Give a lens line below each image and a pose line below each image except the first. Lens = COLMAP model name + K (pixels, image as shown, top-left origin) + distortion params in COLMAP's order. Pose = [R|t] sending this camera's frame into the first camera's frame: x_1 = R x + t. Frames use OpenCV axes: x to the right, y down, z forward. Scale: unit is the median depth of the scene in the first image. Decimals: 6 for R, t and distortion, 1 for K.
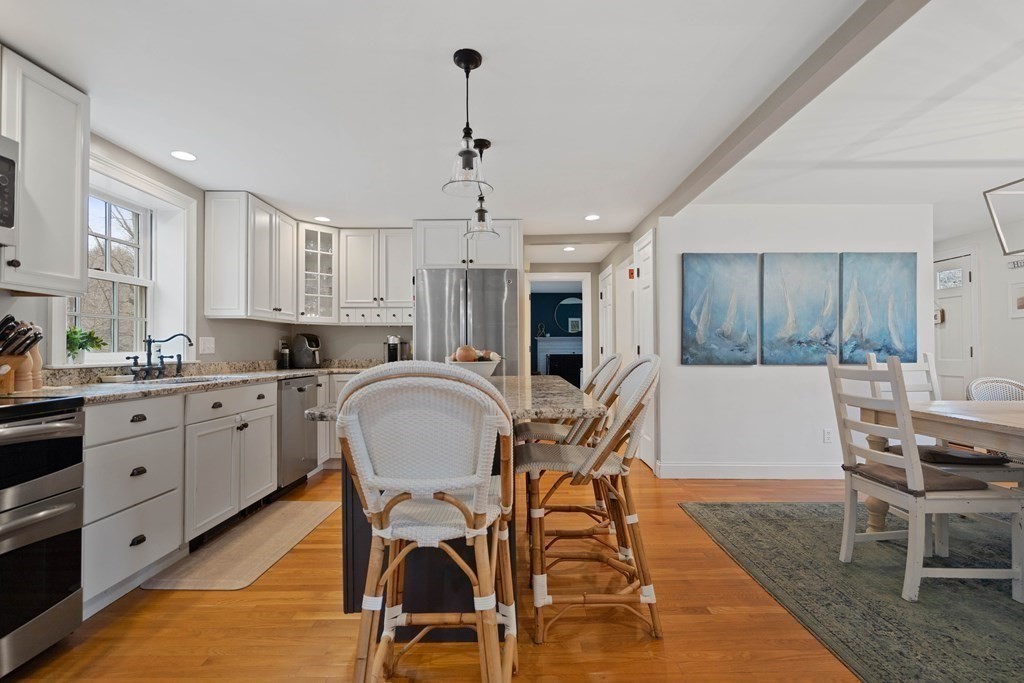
lens RADIAL K [[479.4, 0, 513.4], [0, 479.4, 344.5], [0, 0, 1]] dist [0.000348, 0.000210]
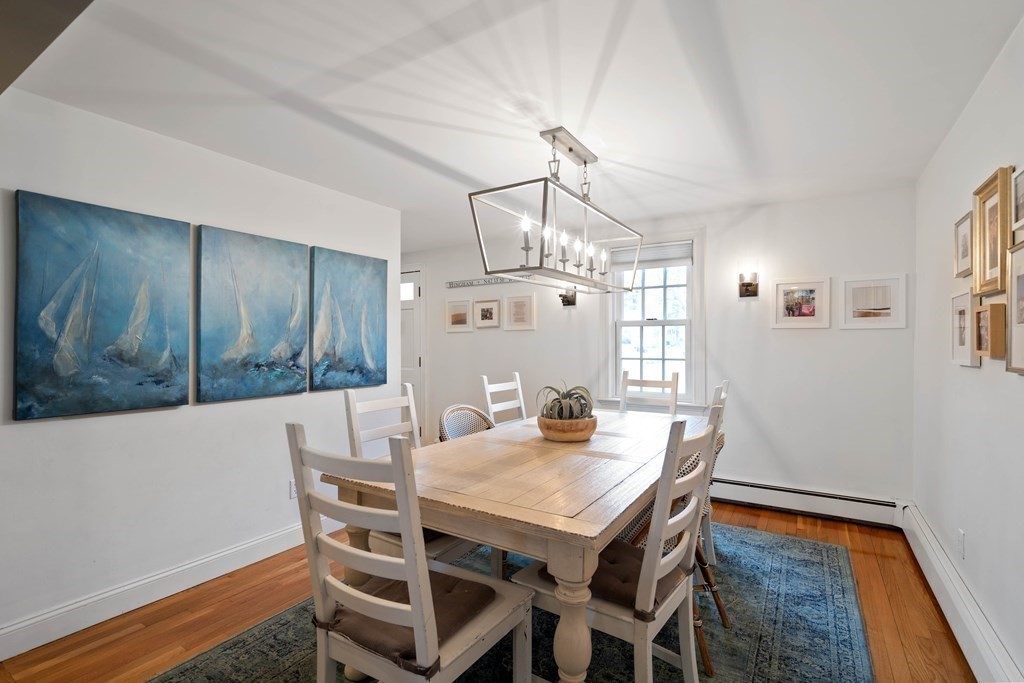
lens RADIAL K [[471.6, 0, 514.5], [0, 471.6, 345.3], [0, 0, 1]] dist [0.001208, 0.000452]
pose [[0.534627, -0.003386, 0.845081, 0.219566], [-0.009481, 0.999905, 0.010005, -0.043699], [-0.845035, -0.013361, 0.534544, 0.322621]]
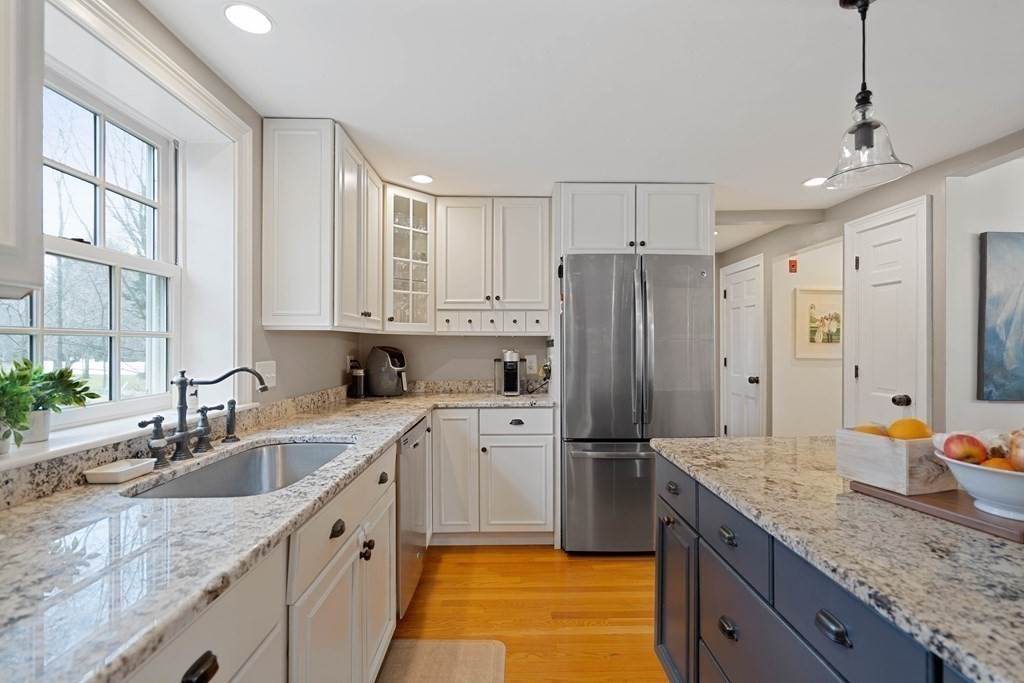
lens RADIAL K [[471.6, 0, 514.5], [0, 471.6, 345.3], [0, 0, 1]] dist [0.001208, 0.000452]
pose [[0.999824, 0.003523, 0.018426, -0.304721], [-0.003738, 0.999925, 0.011662, -0.039624], [-0.018384, -0.011729, 0.999762, 0.360810]]
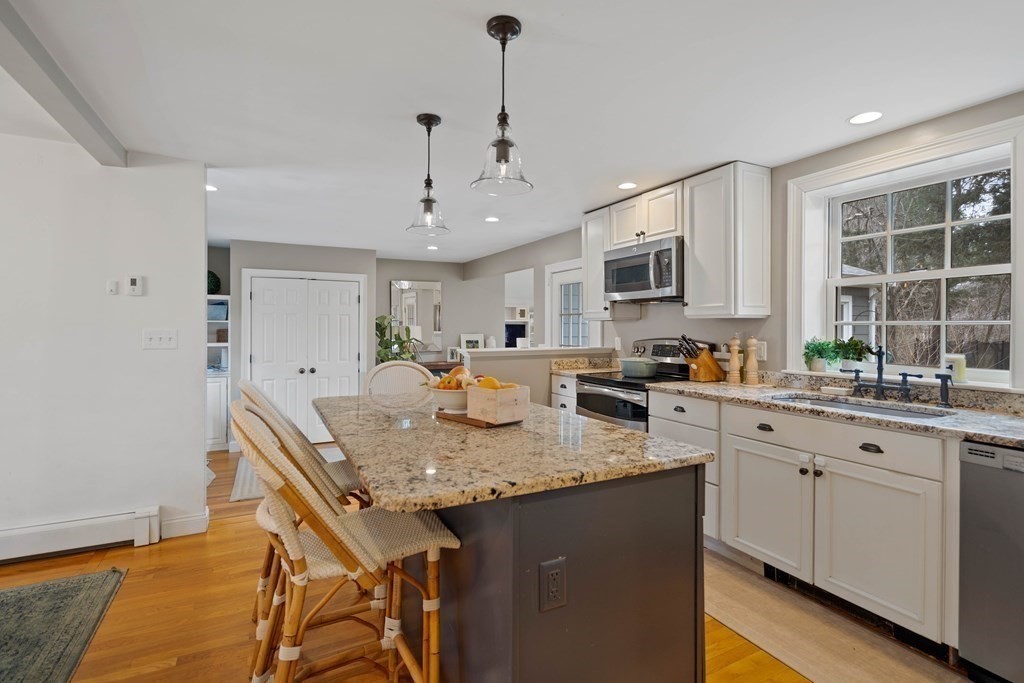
lens RADIAL K [[493.0, 0, 512.2], [0, 493.0, 326.3], [0, 0, 1]] dist [0.000089, -0.000001]
pose [[-0.893125, 0.003656, -0.449794, 0.141005], [0.008532, 0.999925, -0.008814, -0.037883], [0.449728, -0.011710, -0.893089, 1.082525]]
